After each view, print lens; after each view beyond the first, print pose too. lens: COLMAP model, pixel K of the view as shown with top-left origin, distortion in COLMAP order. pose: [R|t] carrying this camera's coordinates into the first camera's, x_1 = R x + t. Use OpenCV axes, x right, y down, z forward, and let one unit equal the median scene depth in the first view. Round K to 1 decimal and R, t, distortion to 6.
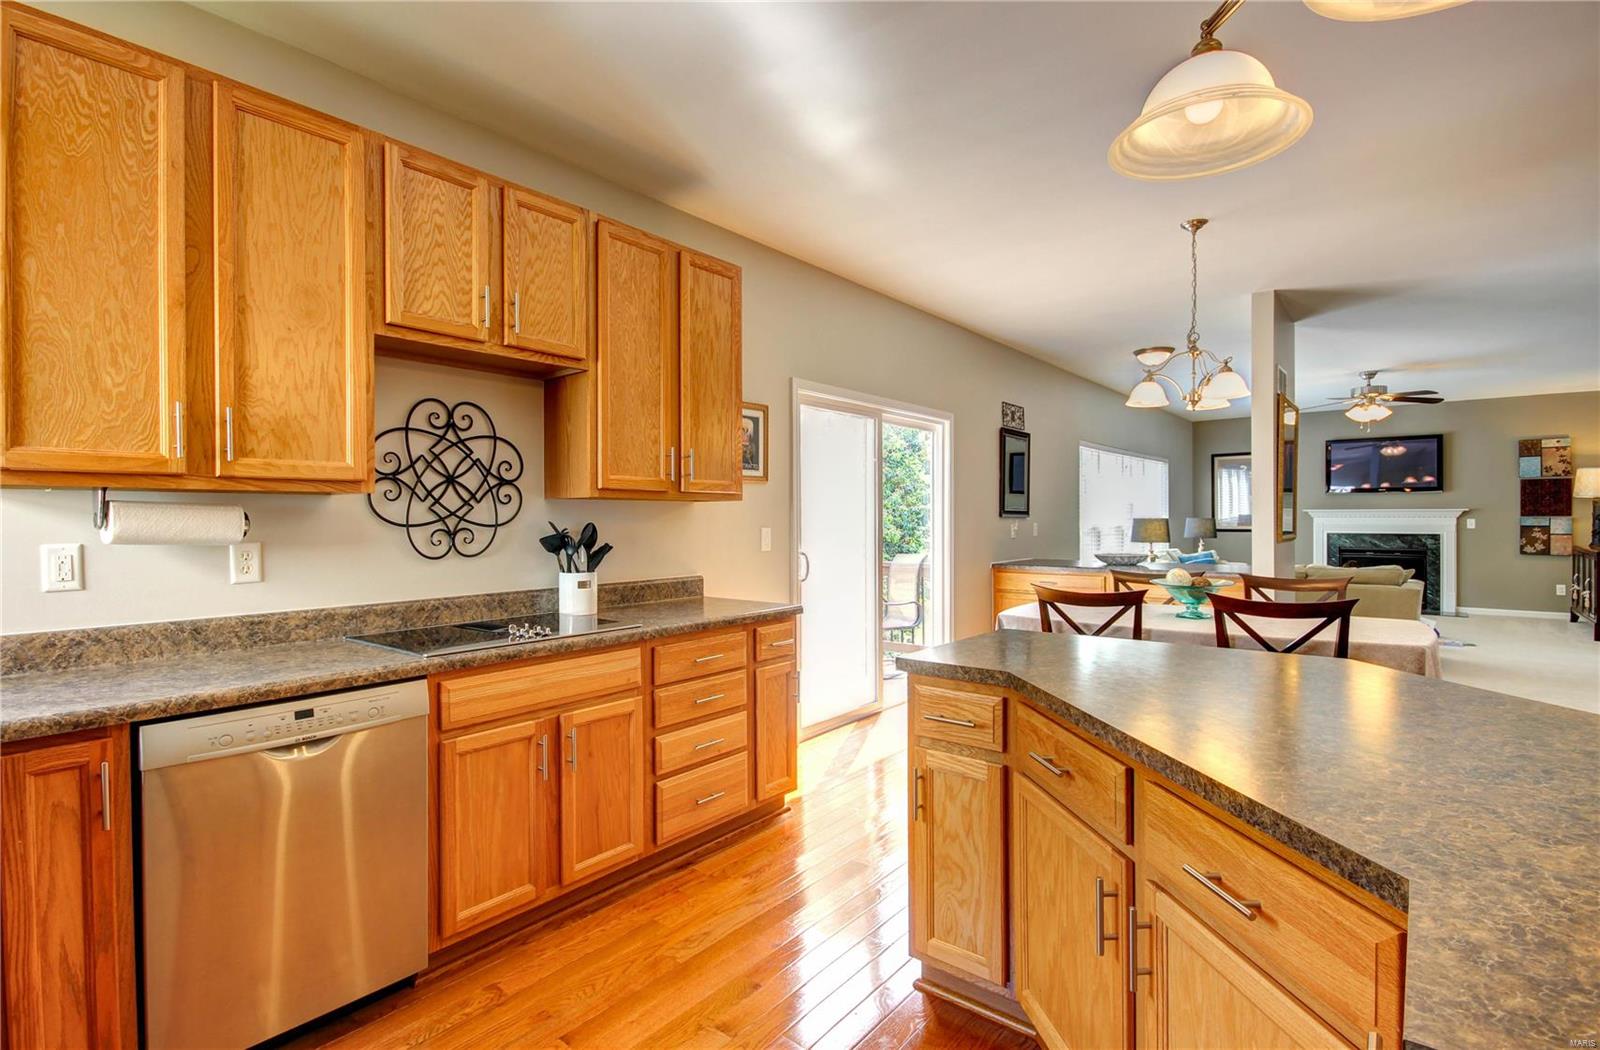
lens RADIAL K [[758.5, 0, 775.5], [0, 758.5, 519.5], [0, 0, 1]] dist [-0.003177, -0.001604]
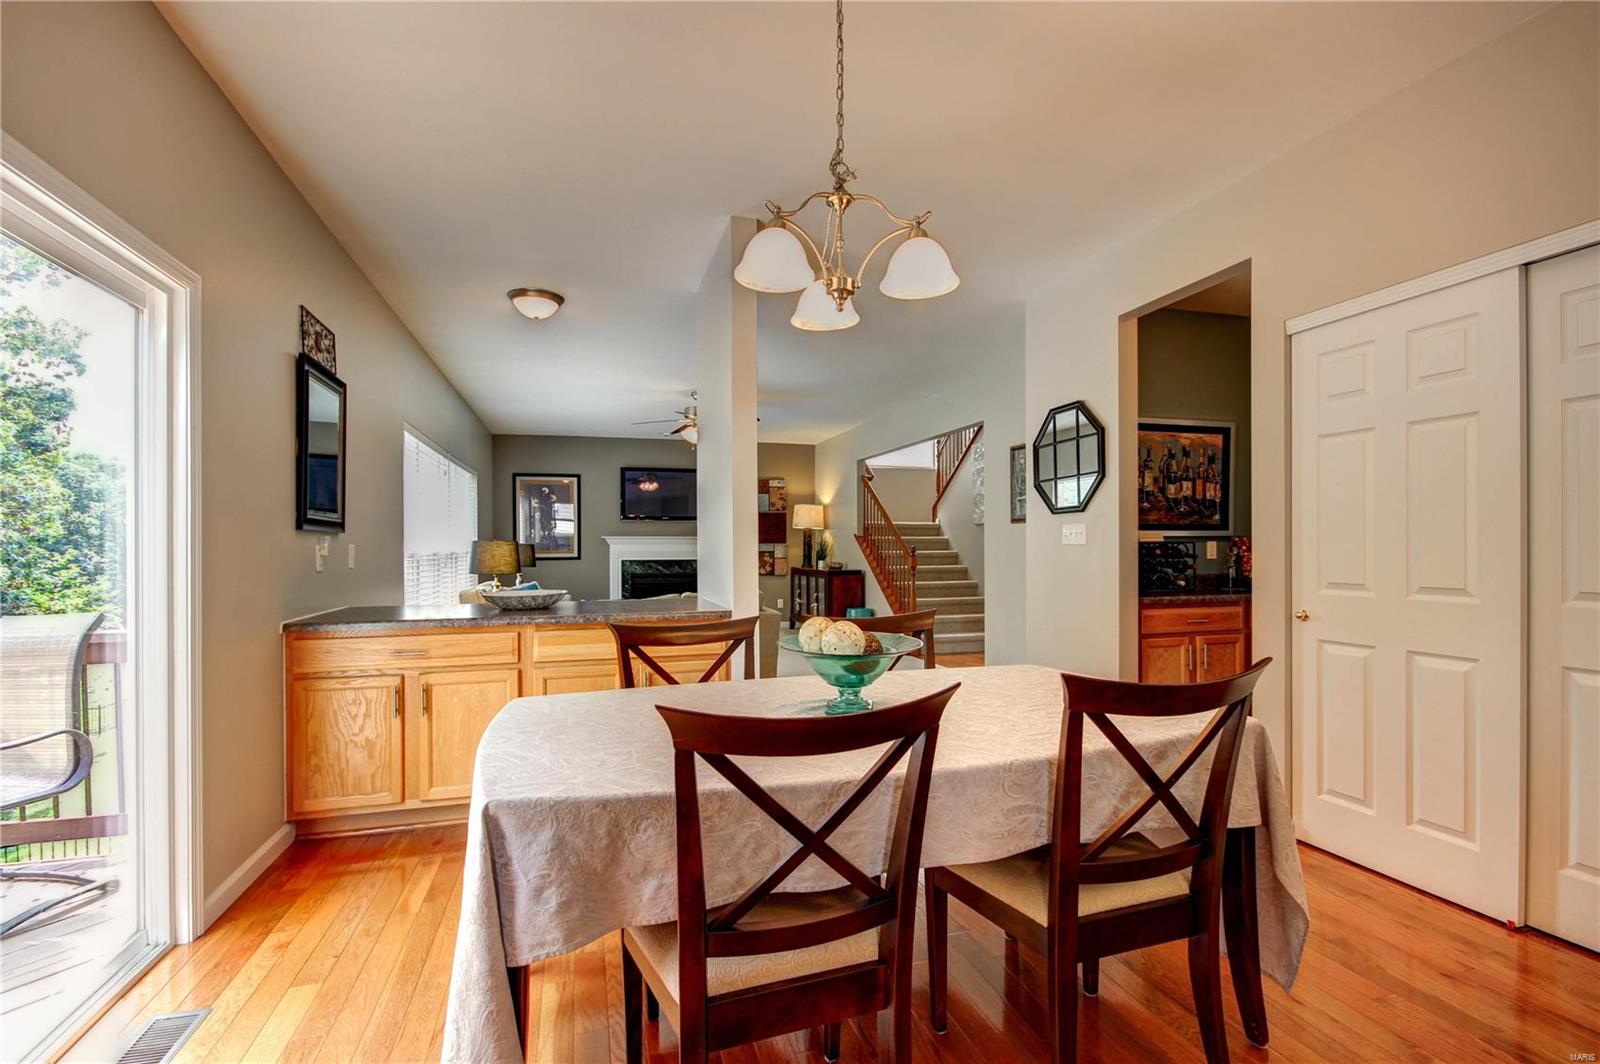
lens RADIAL K [[744.2, 0, 794.0], [0, 744.2, 549.3], [0, 0, 1]] dist [0.000873, 0.000276]
pose [[0.556064, -0.000018, 0.831139, 0.139614], [0.003952, 0.999989, -0.002622, 0.024977], [-0.831130, 0.004743, 0.556058, 0.929201]]
